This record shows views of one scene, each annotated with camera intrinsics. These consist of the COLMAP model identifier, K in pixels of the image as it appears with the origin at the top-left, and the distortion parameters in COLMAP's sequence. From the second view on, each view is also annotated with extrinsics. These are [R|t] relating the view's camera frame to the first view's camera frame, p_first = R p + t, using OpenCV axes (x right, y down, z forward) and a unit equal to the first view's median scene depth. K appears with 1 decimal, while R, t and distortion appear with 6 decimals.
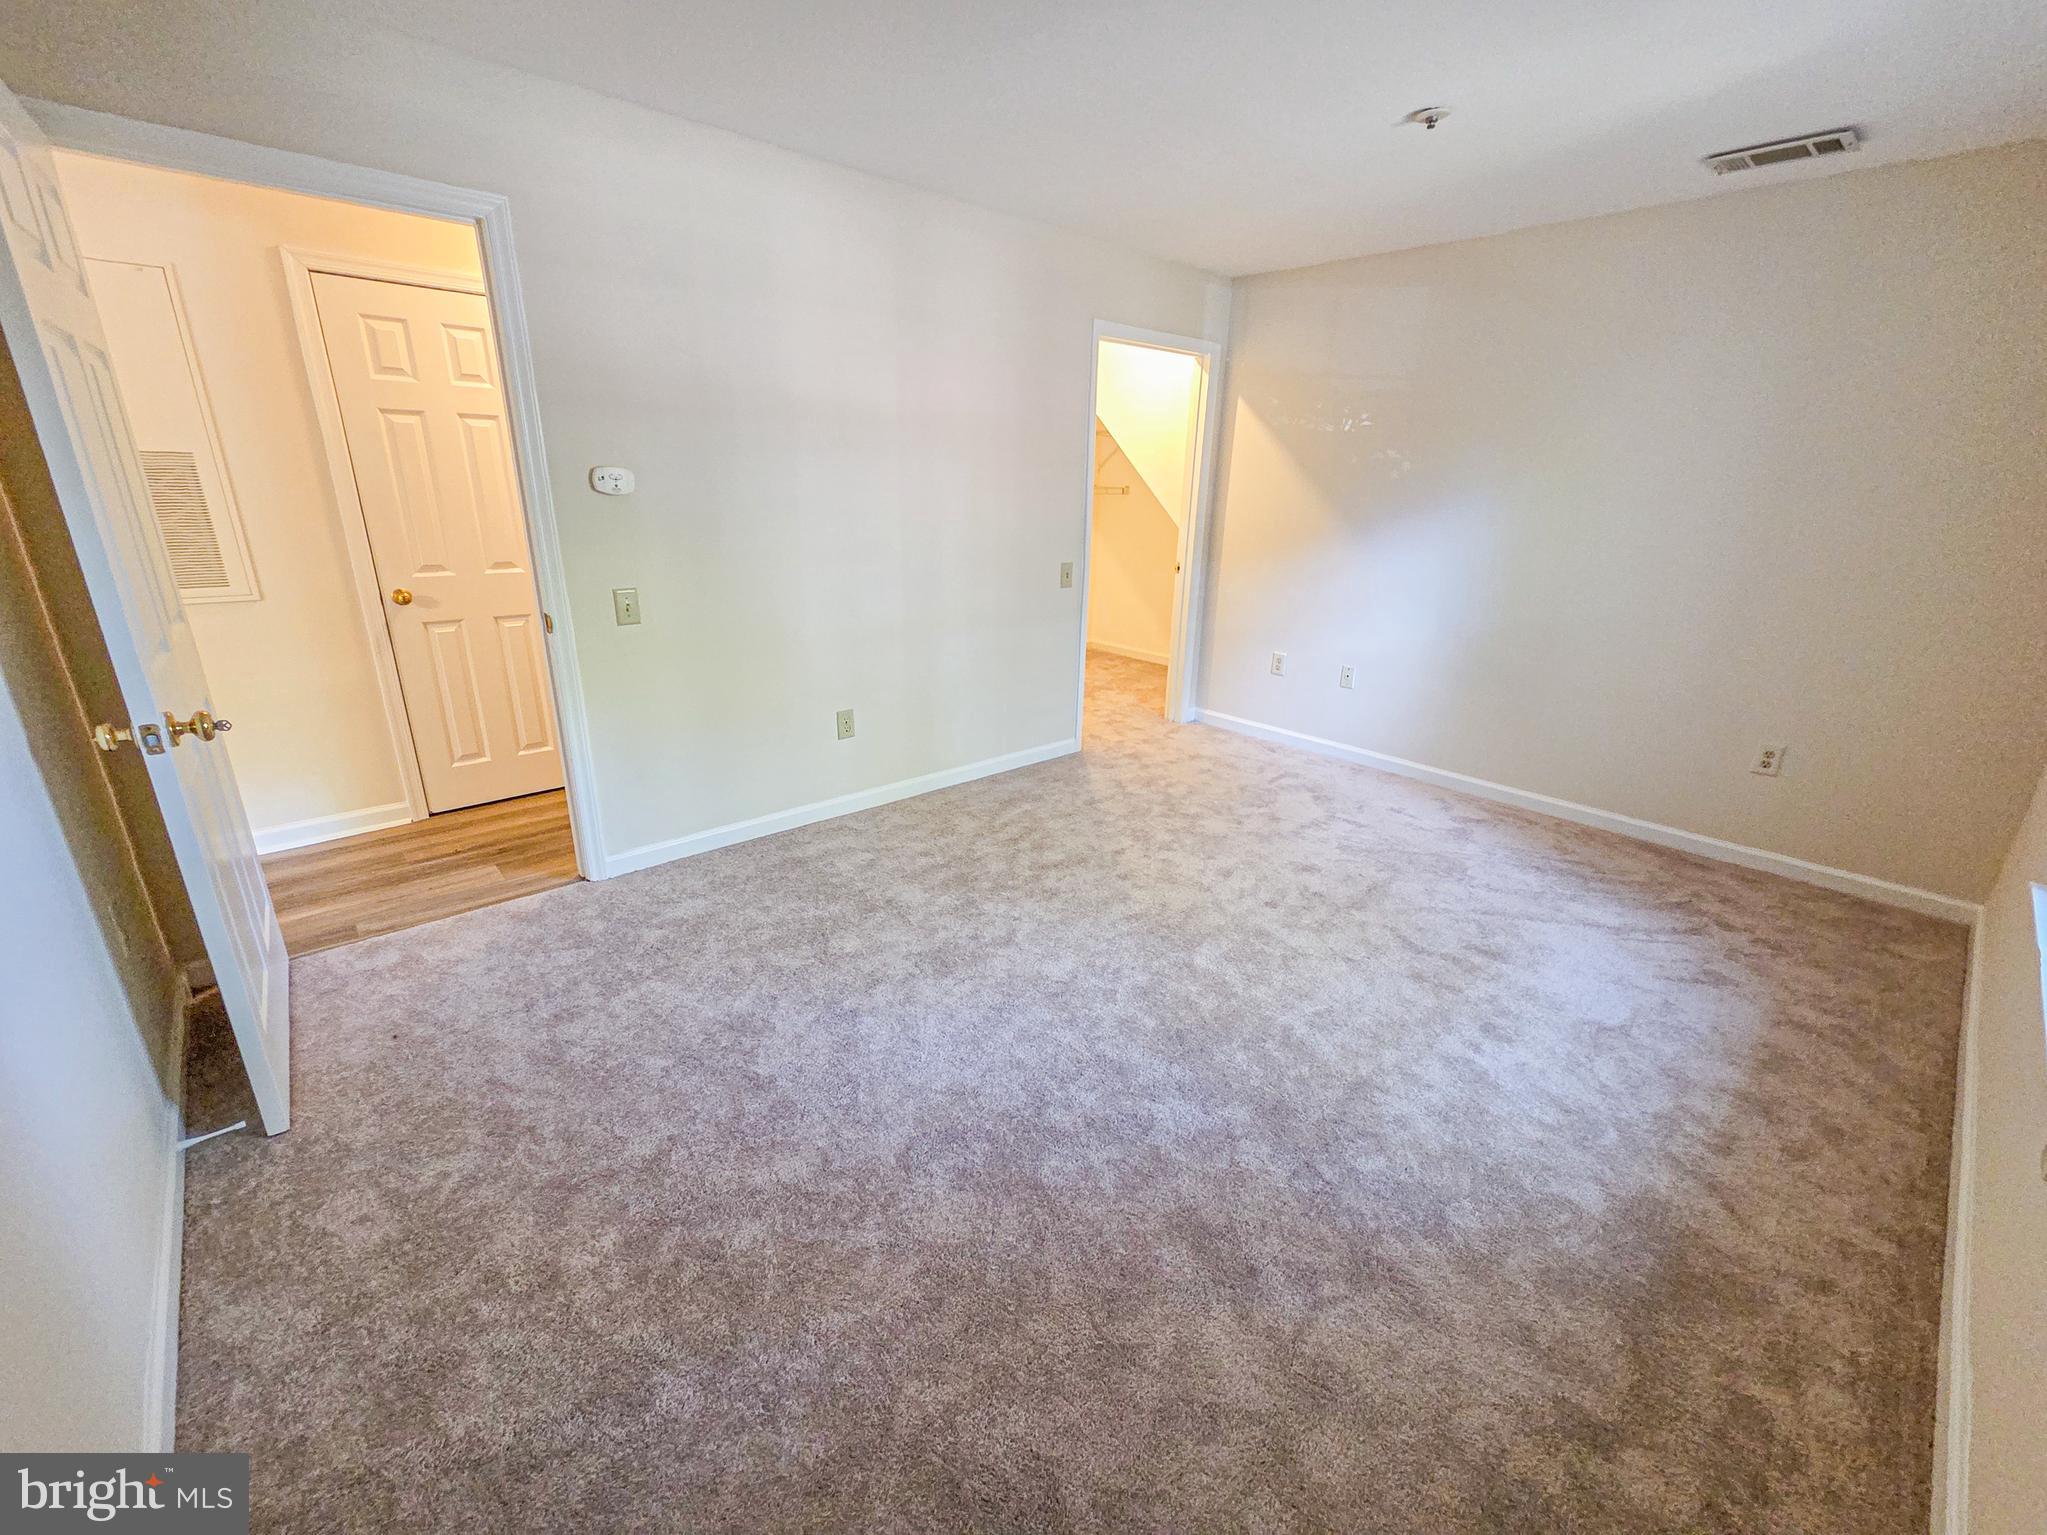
lens RADIAL K [[840.3, 0, 1025.7], [0, 840.3, 763.2], [0, 0, 1]] dist [0.003445, 0.000242]
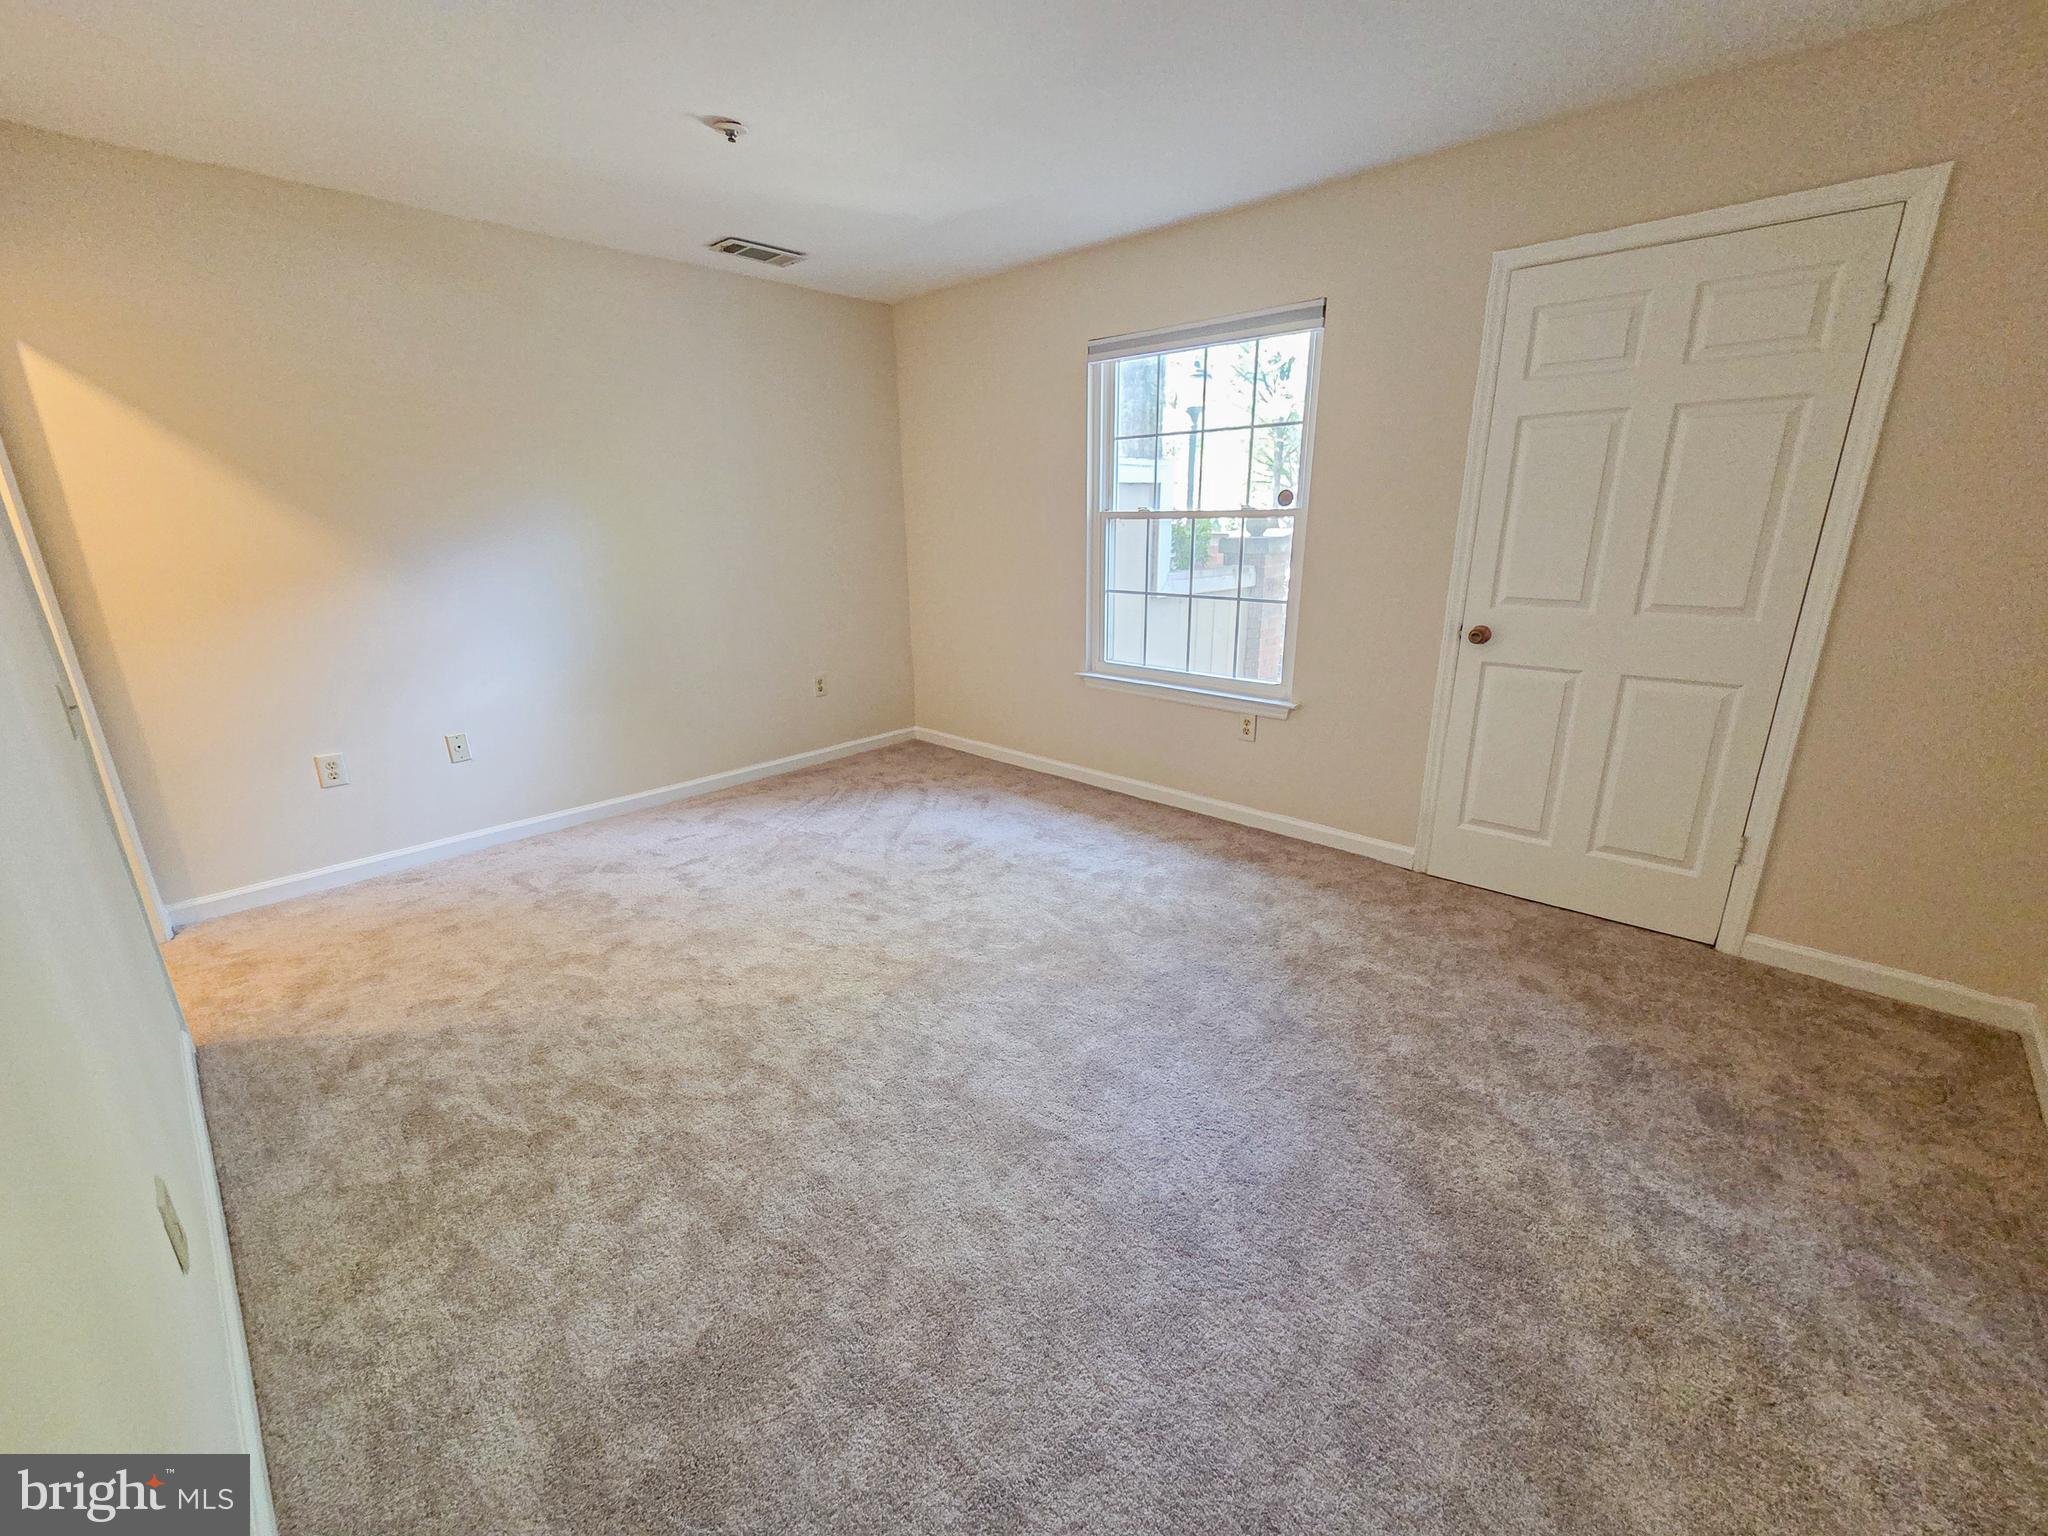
lens RADIAL K [[840.7, 0, 1026.2], [0, 840.7, 763.7], [0, 0, 1]] dist [0.003445, 0.000242]
pose [[-0.070924, -0.310768, 0.947836, -0.553346], [0.330072, 0.889385, 0.316302, -0.226187], [-0.941288, 0.335288, 0.039497, 0.666560]]
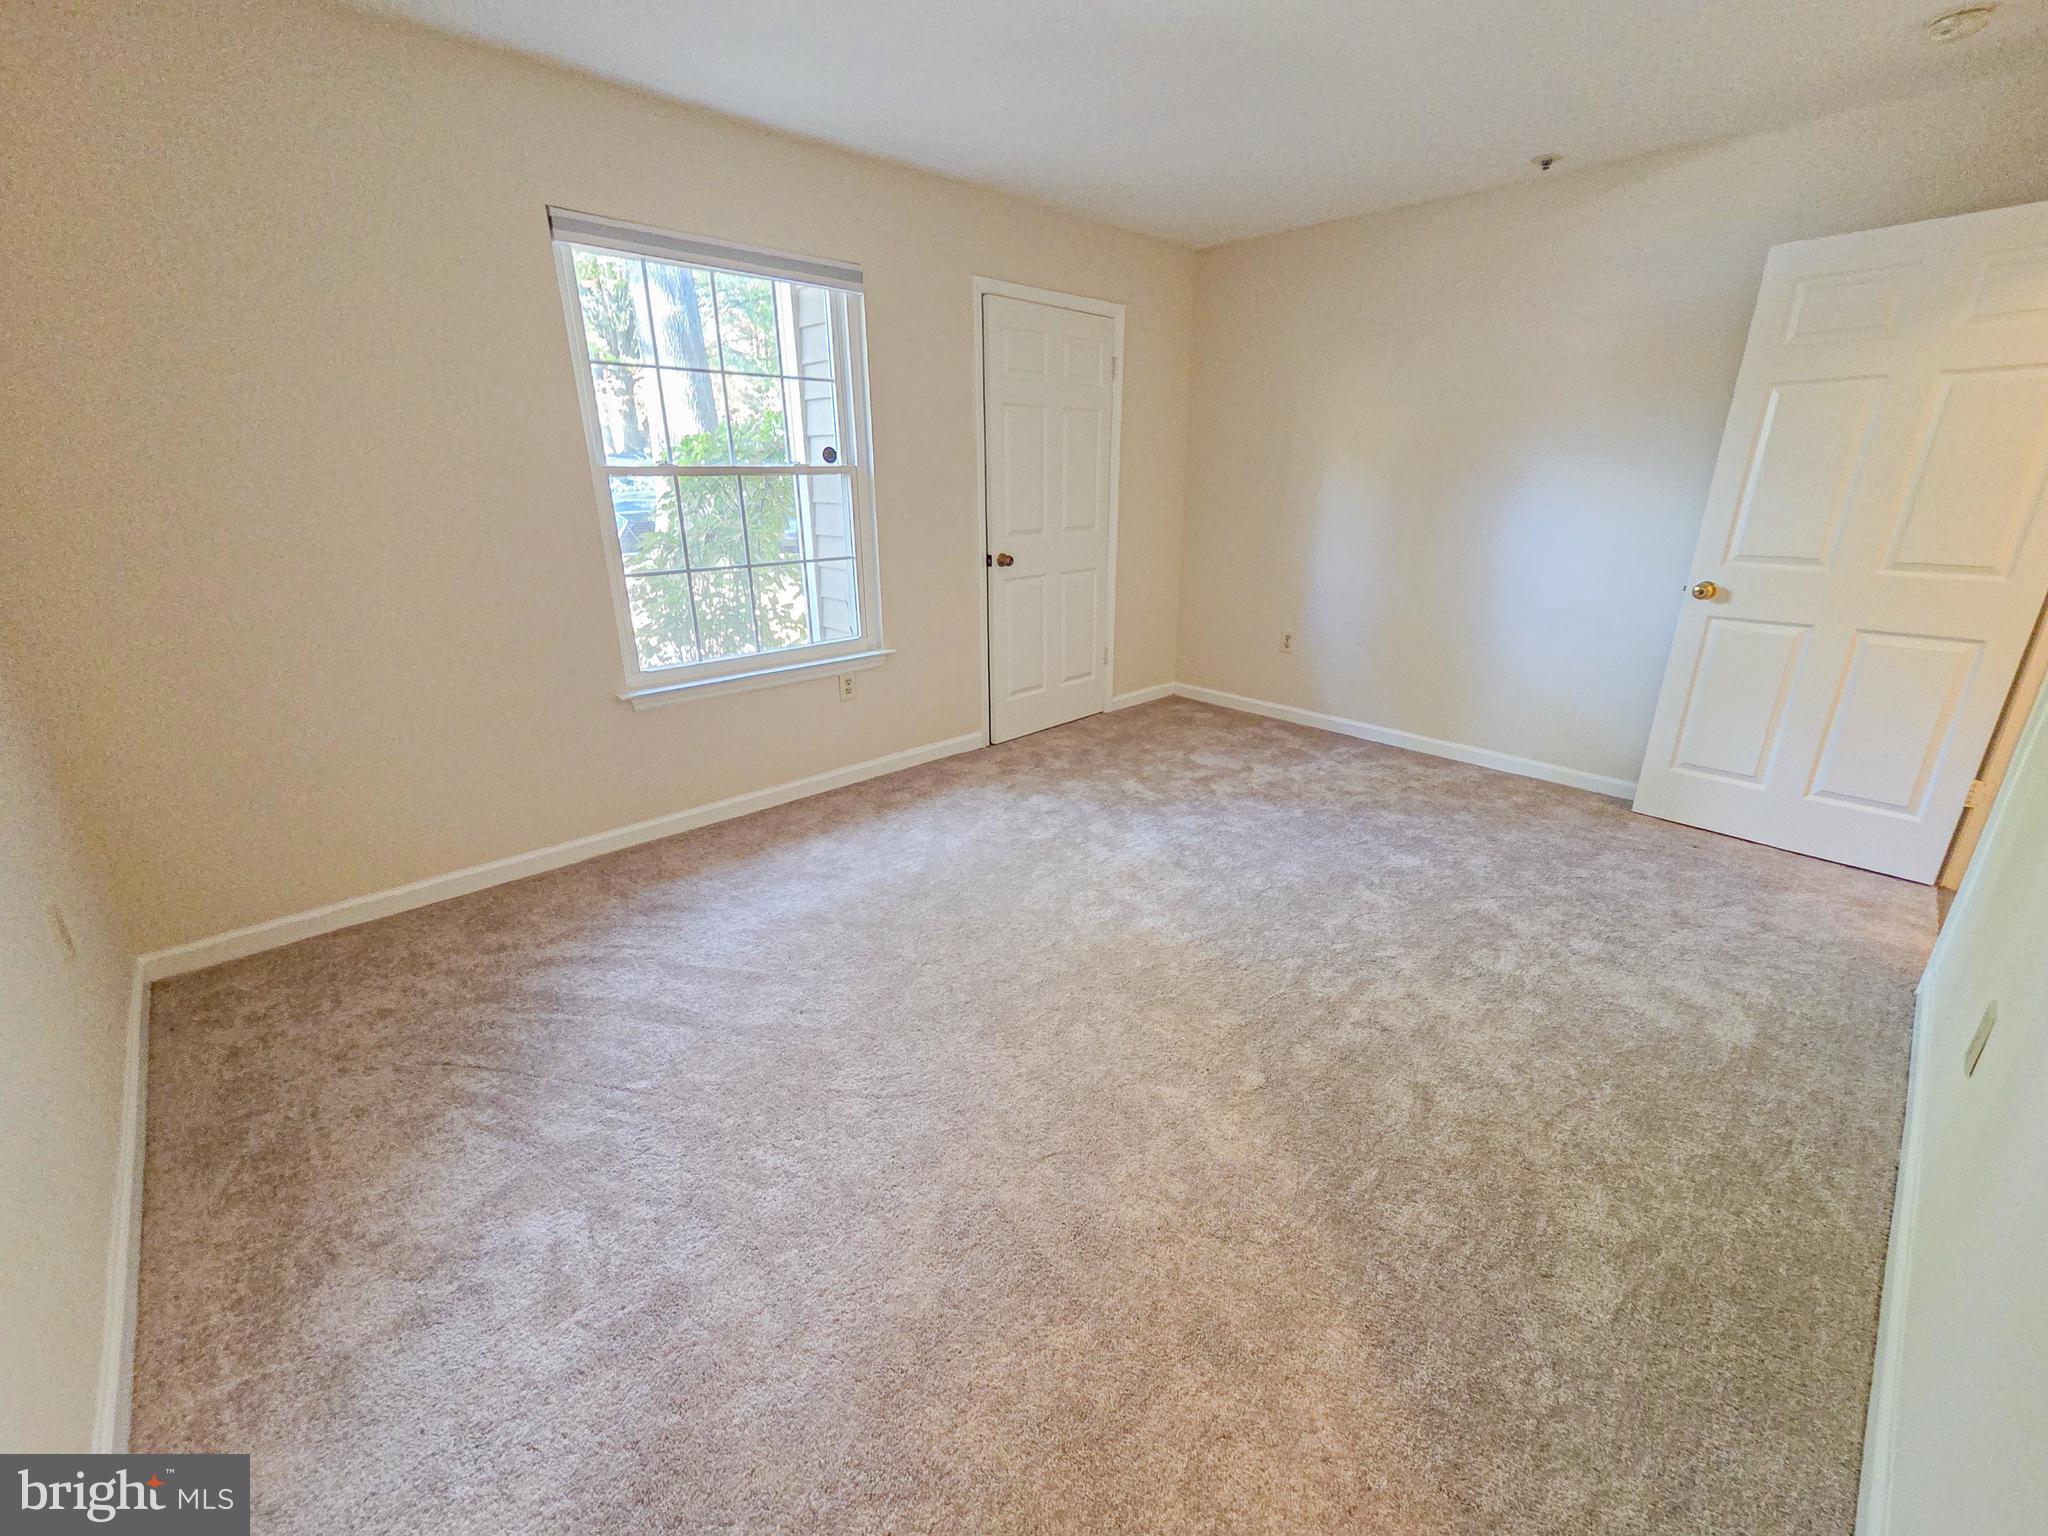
lens RADIAL K [[840.7, 0, 1026.2], [0, 840.7, 763.7], [0, 0, 1]] dist [0.003445, 0.000242]
pose [[-0.999596, -0.017522, -0.022384, 0.295638], [-0.027578, 0.788679, 0.614187, -0.435435], [0.006892, 0.614556, -0.788843, 1.375264]]
